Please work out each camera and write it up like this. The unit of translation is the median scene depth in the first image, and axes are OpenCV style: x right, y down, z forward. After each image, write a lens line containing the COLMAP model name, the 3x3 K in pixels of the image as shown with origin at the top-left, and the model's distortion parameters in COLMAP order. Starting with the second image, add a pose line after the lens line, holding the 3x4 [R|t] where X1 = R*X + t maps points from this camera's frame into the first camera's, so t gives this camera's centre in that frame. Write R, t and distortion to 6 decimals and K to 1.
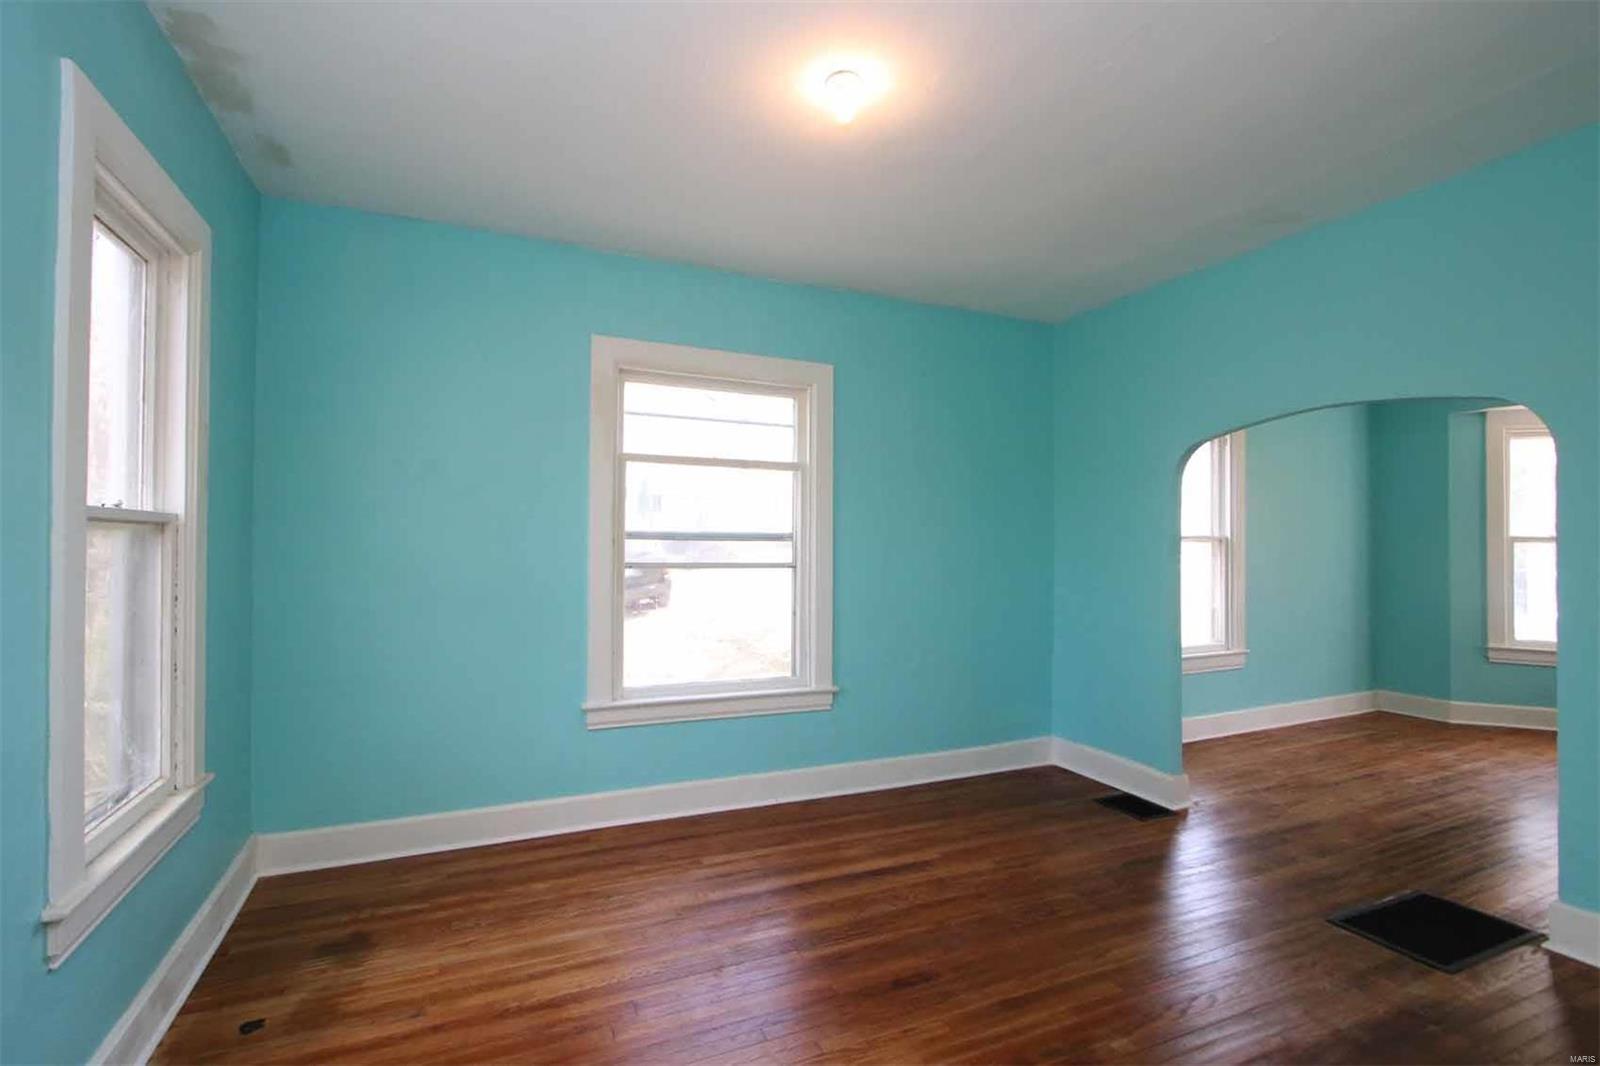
lens RADIAL K [[734.1, 0, 791.0], [0, 734.1, 542.1], [0, 0, 1]] dist [0.002563, 0.000472]
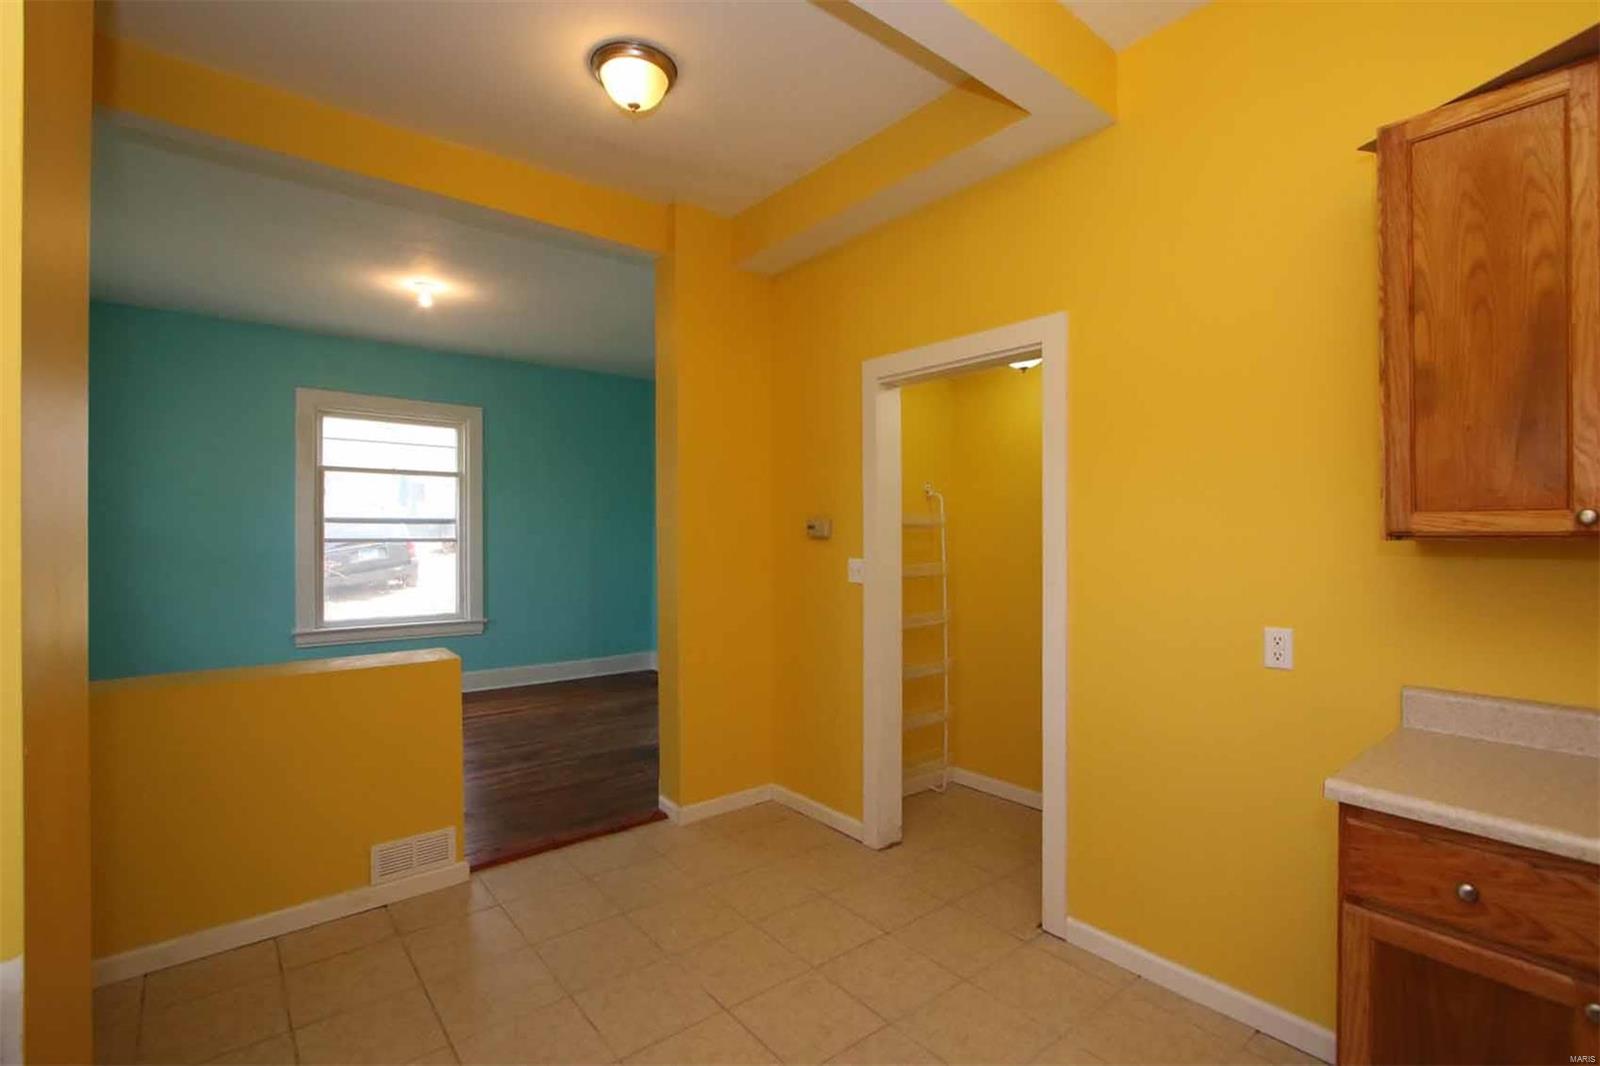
lens RADIAL K [[734.1, 0, 789.6], [0, 734.1, 535.3], [0, 0, 1]] dist [0.002563, 0.000472]
pose [[0.965883, -0.008346, 0.258846, 0.279466], [0.005832, 0.999928, 0.010478, 0.010801], [-0.258915, -0.008611, 0.965862, -0.644908]]
